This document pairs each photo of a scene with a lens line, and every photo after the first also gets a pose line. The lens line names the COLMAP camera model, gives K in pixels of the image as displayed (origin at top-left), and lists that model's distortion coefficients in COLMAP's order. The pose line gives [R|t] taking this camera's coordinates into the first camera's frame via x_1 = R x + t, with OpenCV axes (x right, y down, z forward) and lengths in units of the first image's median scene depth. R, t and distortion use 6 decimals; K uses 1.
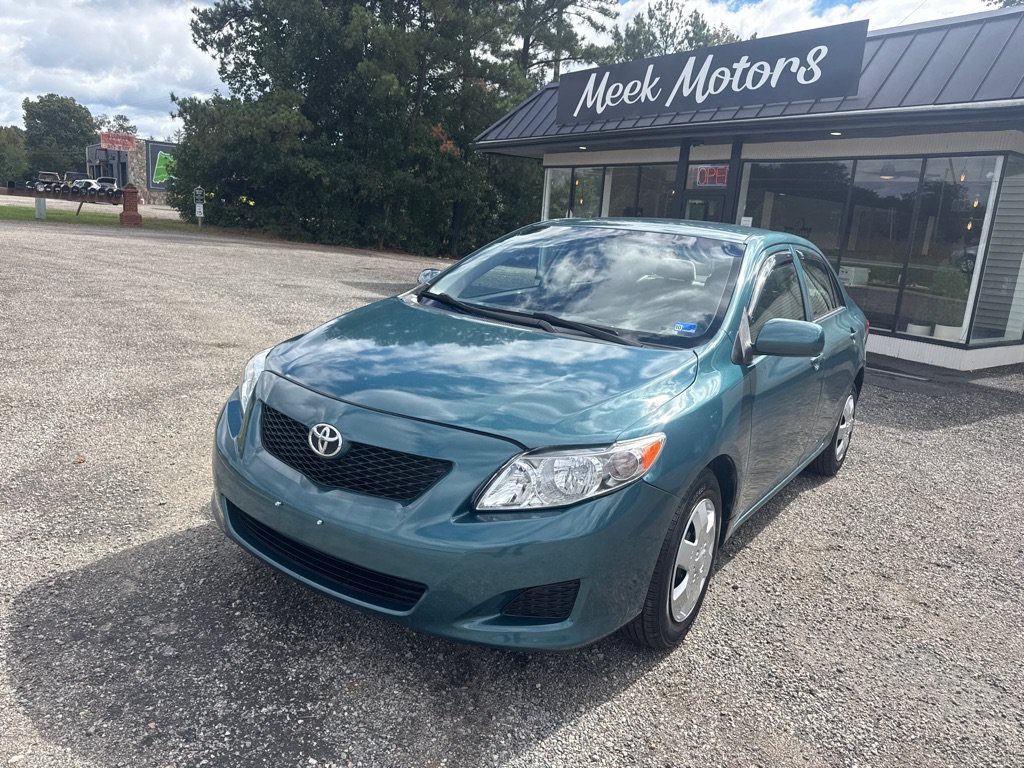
lens RADIAL K [[746.5, 0, 521.5], [0, 746.5, 370.5], [0, 0, 1]] dist [0.040182, -0.054379]
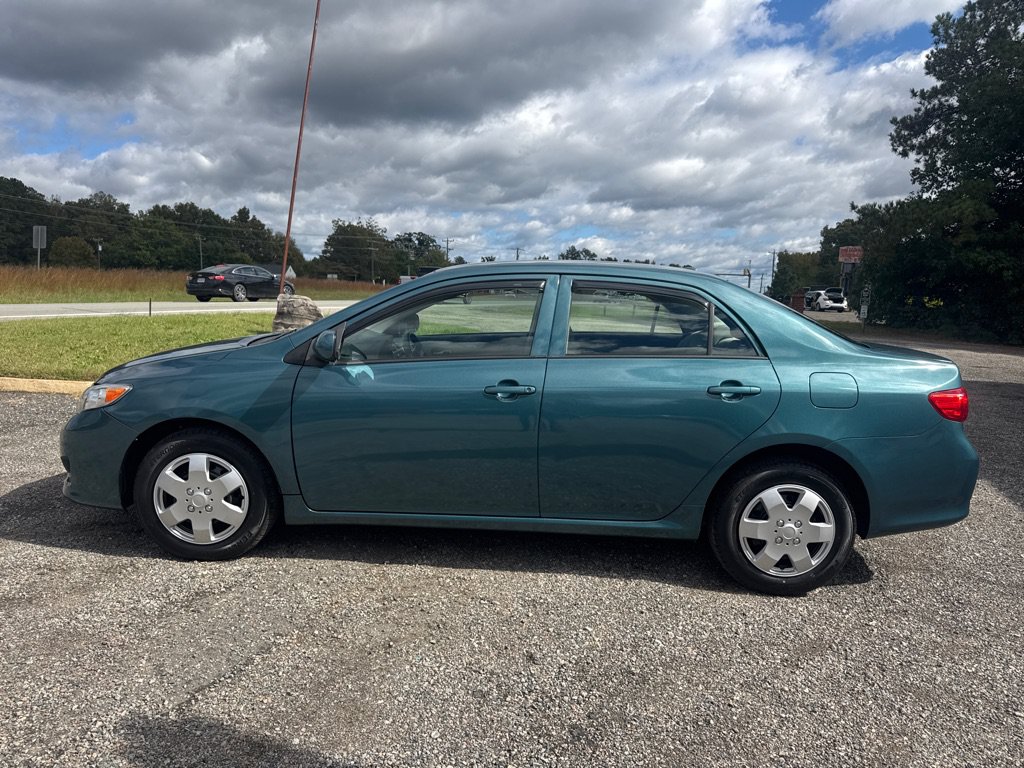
lens RADIAL K [[732.4, 0, 512.0], [0, 732.4, 384.0], [0, 0, 1]] dist [0.087792, -0.114558]
pose [[0.526543, 0.048293, -0.848776, 0.192607], [-0.158097, 0.986532, -0.041945, 0.005151], [0.835319, 0.156275, 0.527086, 0.081255]]
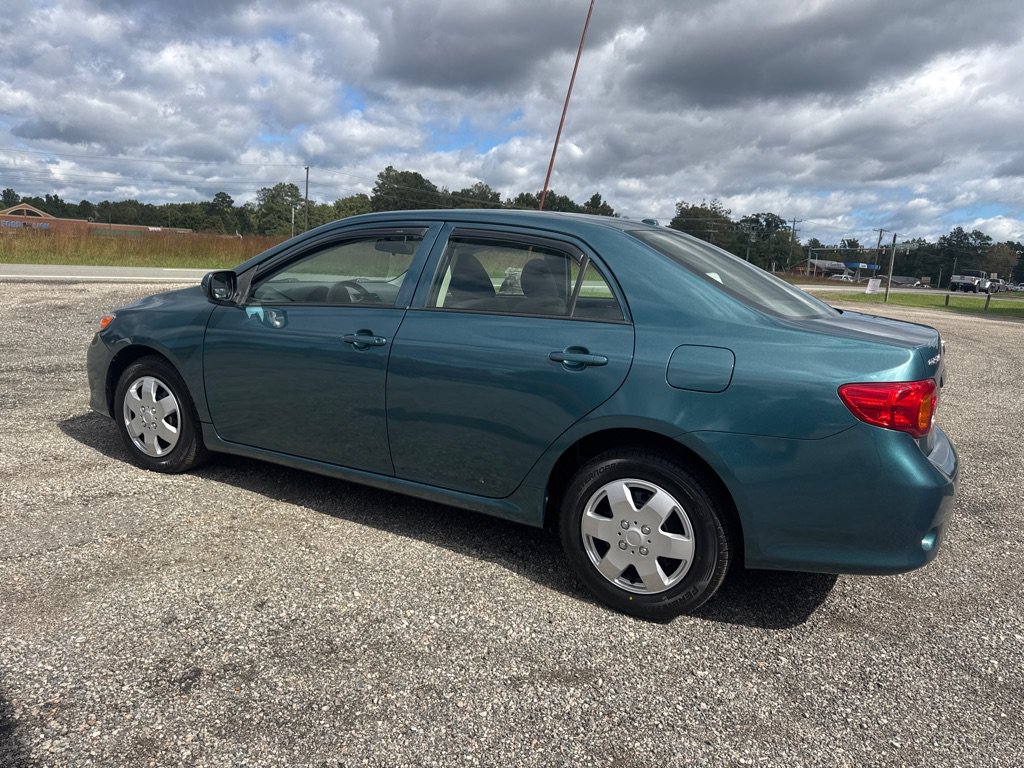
lens RADIAL K [[746.5, 0, 521.5], [0, 746.5, 370.5], [0, 0, 1]] dist [0.040182, -0.054379]
pose [[0.097779, 0.076015, -0.992301, 0.215591], [-0.241462, 0.969098, 0.050444, -0.009420], [0.965472, 0.234671, 0.113112, 0.177374]]
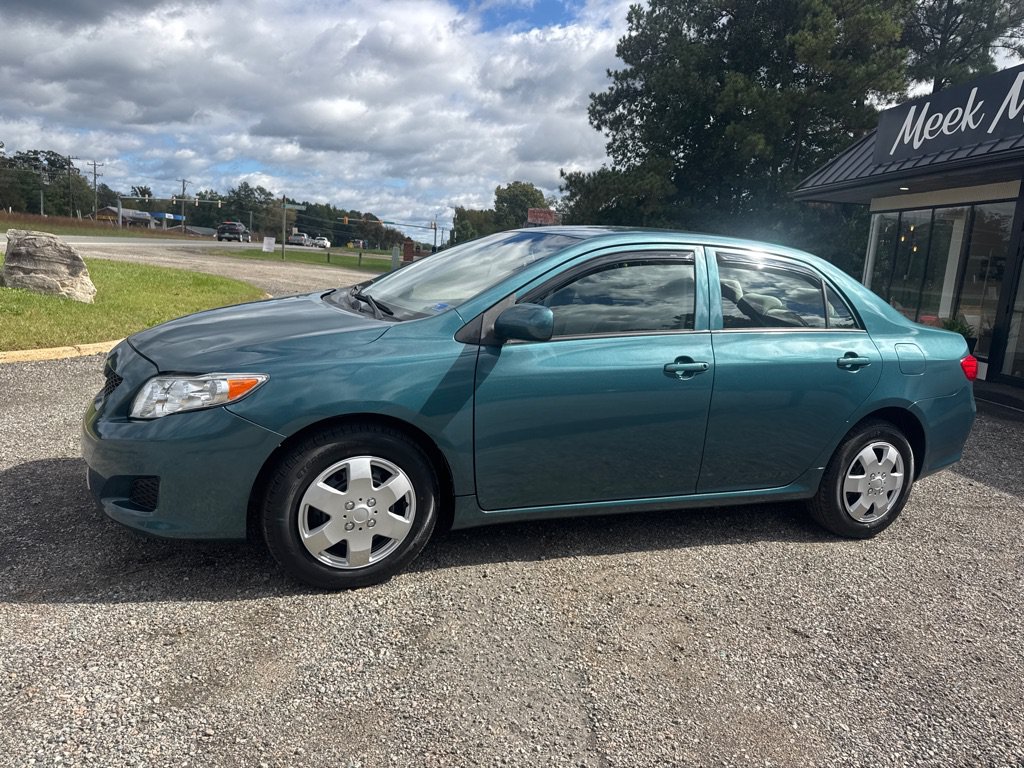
lens RADIAL K [[734.8, 0, 523.9], [0, 734.8, 396.0], [0, 0, 1]] dist [0.042757, -0.060471]
pose [[0.850429, 0.087366, -0.518785, 0.111674], [-0.115301, 0.993092, -0.021768, 0.012943], [0.513300, 0.078329, 0.854627, 0.018571]]
